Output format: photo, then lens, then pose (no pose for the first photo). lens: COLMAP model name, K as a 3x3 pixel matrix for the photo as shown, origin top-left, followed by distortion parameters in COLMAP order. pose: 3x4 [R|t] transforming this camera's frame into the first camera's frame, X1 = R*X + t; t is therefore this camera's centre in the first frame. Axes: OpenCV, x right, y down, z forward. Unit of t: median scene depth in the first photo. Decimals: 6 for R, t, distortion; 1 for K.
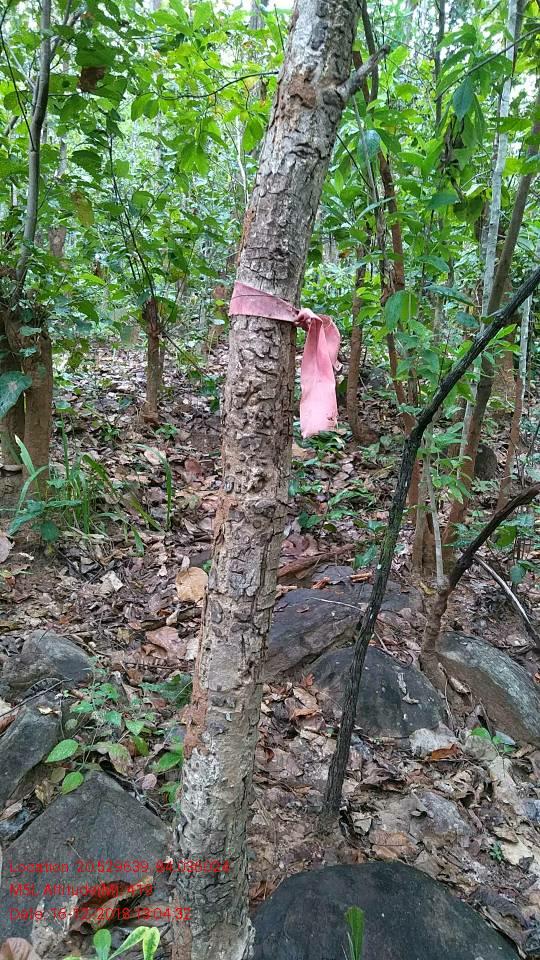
lens RADIAL K [[683.7, 0, 267.0], [0, 683.7, 463.6], [0, 0, 1]] dist [-0.002501, 0.004481]
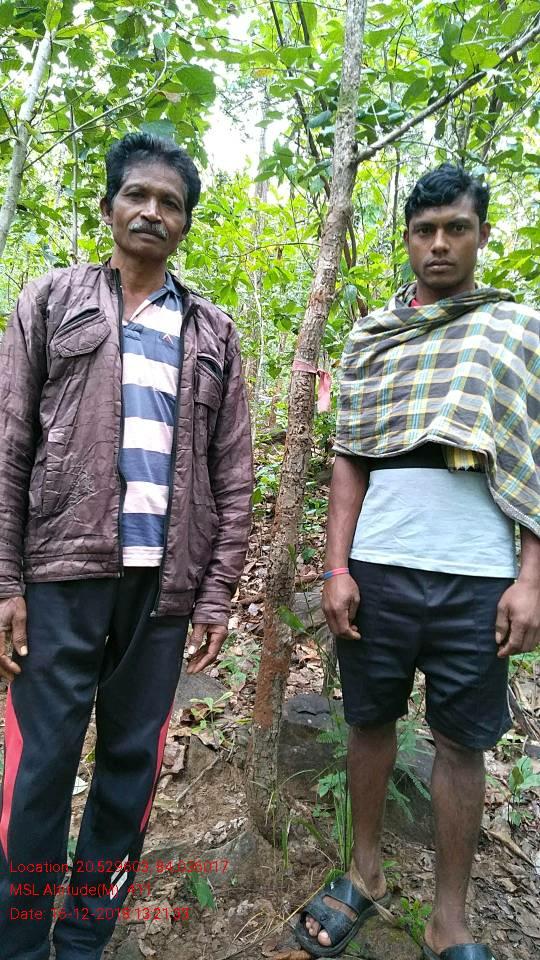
lens RADIAL K [[683.7, 0, 267.0], [0, 683.7, 463.6], [0, 0, 1]] dist [-0.002501, 0.004481]
pose [[0.999878, 0.013235, 0.008307, -0.168037], [-0.011727, 0.986903, -0.160886, 0.581431], [-0.010328, 0.160769, 0.986938, -1.627226]]
